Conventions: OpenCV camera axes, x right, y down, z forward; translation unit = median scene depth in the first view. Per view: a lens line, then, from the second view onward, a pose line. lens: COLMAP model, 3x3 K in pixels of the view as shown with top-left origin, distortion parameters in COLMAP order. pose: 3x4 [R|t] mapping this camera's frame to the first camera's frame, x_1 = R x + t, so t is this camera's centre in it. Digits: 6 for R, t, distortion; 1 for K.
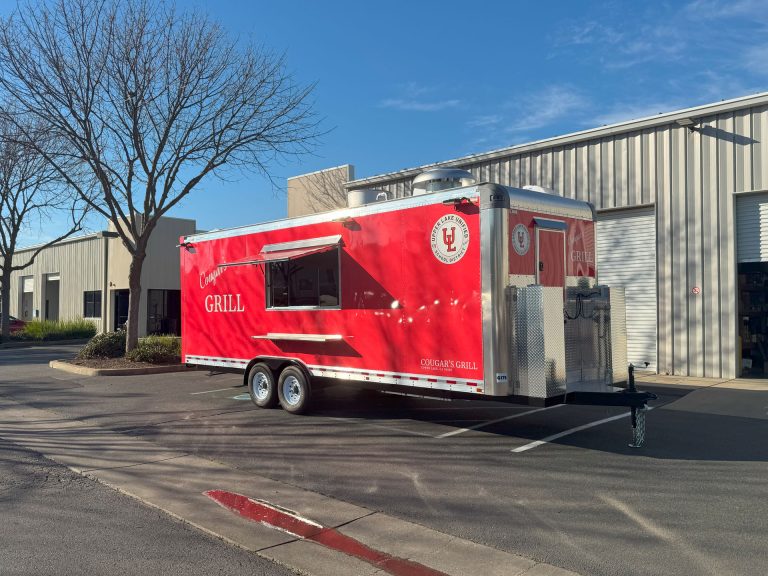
lens RADIAL K [[638.0, 0, 386.0], [0, 638.0, 289.3], [0, 0, 1]] dist [0.102248, -0.133443]
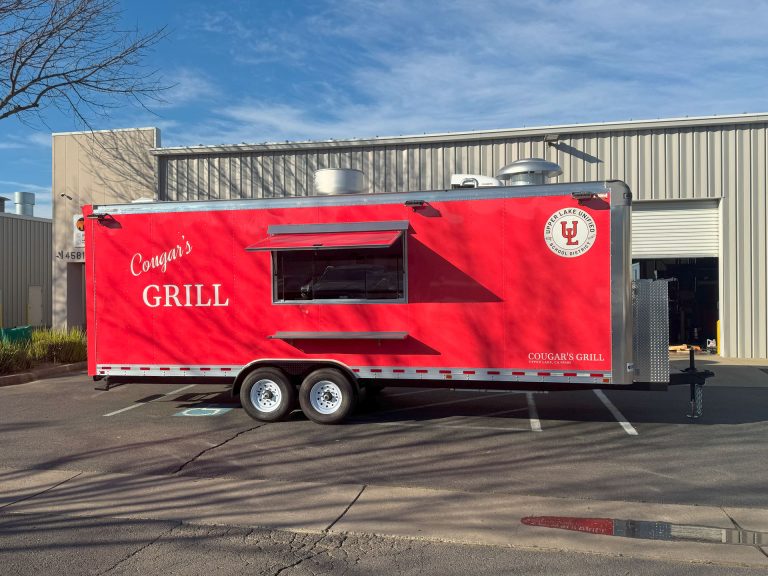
lens RADIAL K [[638.0, 0, 384.2], [0, 638.0, 288.8], [0, 0, 1]] dist [0.102248, -0.133443]
pose [[0.844126, 0.001620, 0.536142, -0.499023], [-0.012221, 0.999794, 0.016221, -0.002185], [-0.536006, -0.020245, 0.843972, 0.218932]]
